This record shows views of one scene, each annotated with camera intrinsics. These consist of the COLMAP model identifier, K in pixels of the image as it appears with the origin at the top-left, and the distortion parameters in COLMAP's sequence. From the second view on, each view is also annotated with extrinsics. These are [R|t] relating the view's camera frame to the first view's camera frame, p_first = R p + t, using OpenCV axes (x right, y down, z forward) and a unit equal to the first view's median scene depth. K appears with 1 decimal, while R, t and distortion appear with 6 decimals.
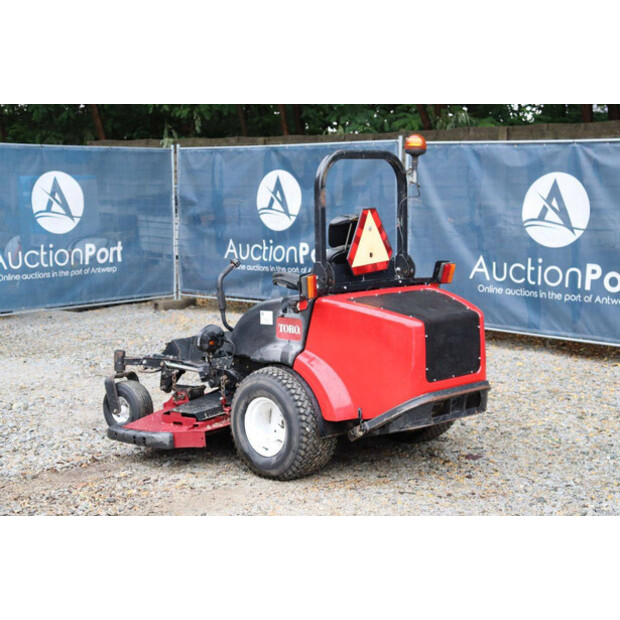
lens RADIAL K [[1130.3, 0, 308.5], [0, 1130.3, 315.8], [0, 0, 1]] dist [0.213488, 0.000000]
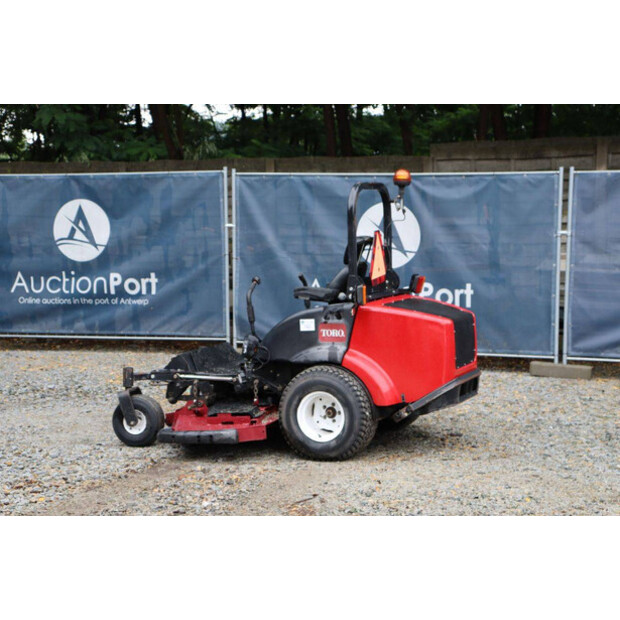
lens RADIAL K [[1343.9, 0, 313.7], [0, 1343.9, 312.5], [0, 0, 1]] dist [0.371005, 0.000000]
pose [[0.924542, -0.037435, 0.379238, -0.353228], [0.054420, 0.997934, -0.034161, 0.023264], [-0.377176, 0.052222, 0.924668, -0.182331]]
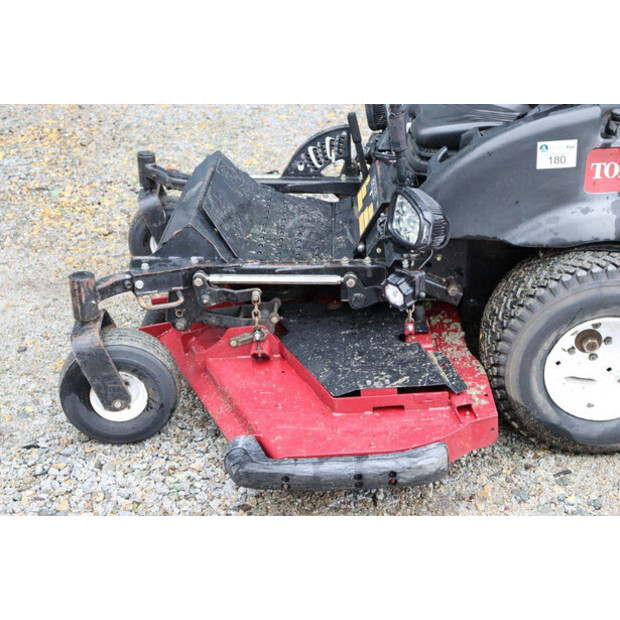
lens RADIAL K [[934.5, 0, 321.0], [0, 934.5, 317.4], [0, 0, 1]] dist [0.150401, 0.000000]
pose [[0.716497, -0.308278, 0.625777, -0.241560], [0.094237, 0.931606, 0.351041, -0.053379], [-0.691196, -0.192549, 0.696544, 0.491777]]
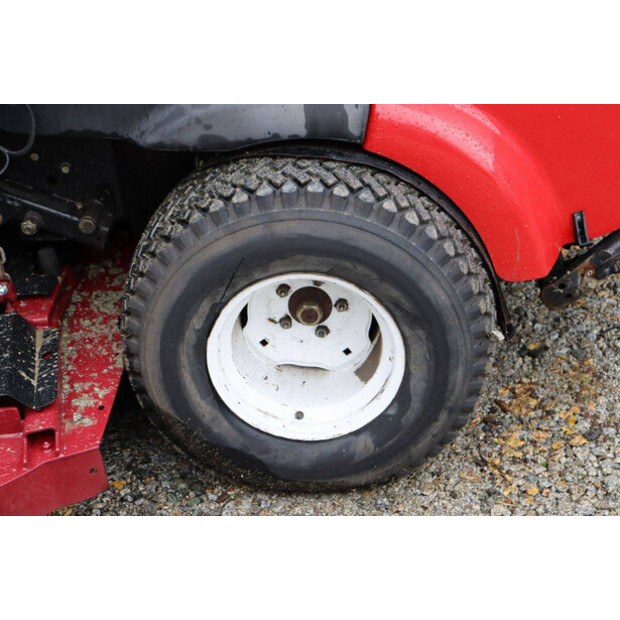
lens RADIAL K [[1091.2, 0, 310.6], [0, 1091.2, 313.6], [0, 0, 1]] dist [0.255979, 0.000000]
pose [[0.734437, -0.369728, 0.569125, -0.123059], [0.123309, 0.897318, 0.423811, -0.022558], [-0.667381, -0.241084, 0.704614, 0.492821]]
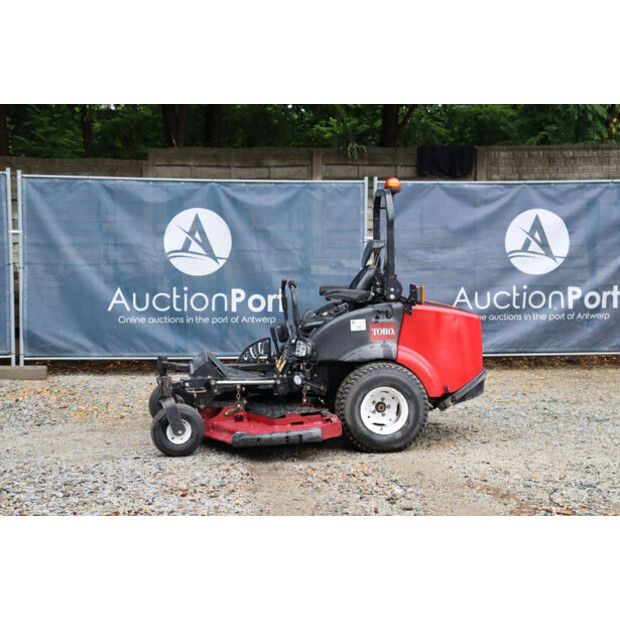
lens RADIAL K [[1460.6, 0, 329.6], [0, 1460.6, 333.7], [0, 0, 1]] dist [0.435013, 0.000000]
pose [[0.625544, -0.070920, 0.776958, -0.814627], [0.102743, 0.994675, 0.008073, -0.003150], [-0.773394, 0.074777, 0.629500, 0.018582]]
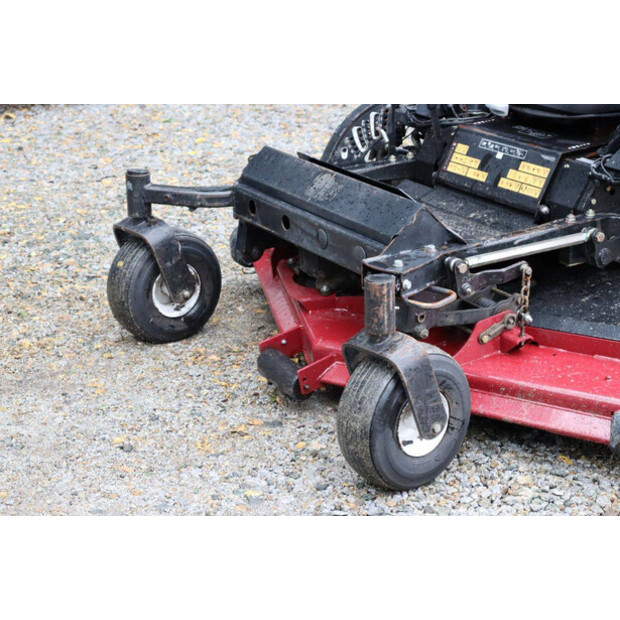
lens RADIAL K [[1460.6, 0, 321.8], [0, 1460.6, 316.4], [0, 0, 1]] dist [0.435013, 0.000000]
pose [[0.201660, -0.334162, 0.920689, -0.435202], [0.141834, 0.940056, 0.310125, -0.075467], [-0.969132, 0.068045, 0.236968, 0.659384]]
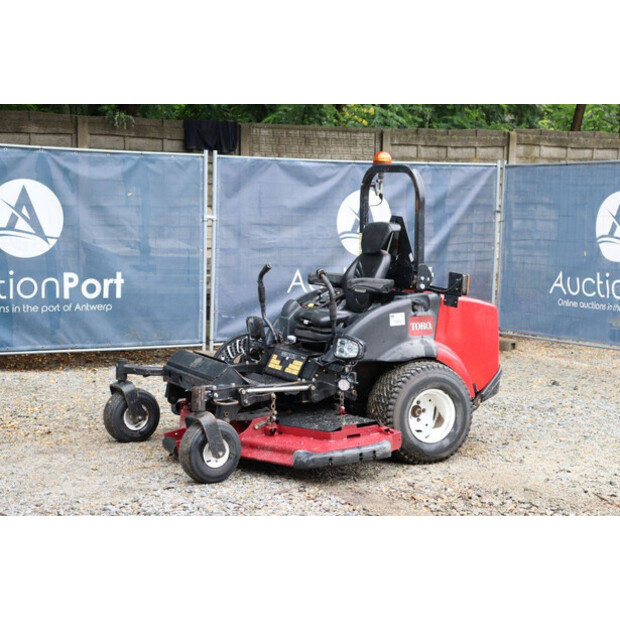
lens RADIAL K [[1343.9, 0, 326.2], [0, 1343.9, 318.5], [0, 0, 1]] dist [0.371005, 0.000000]
pose [[0.291032, -0.090001, 0.952471, -0.807481], [0.106157, 0.992455, 0.061342, -0.053713], [-0.950806, 0.083258, 0.298390, 0.432567]]
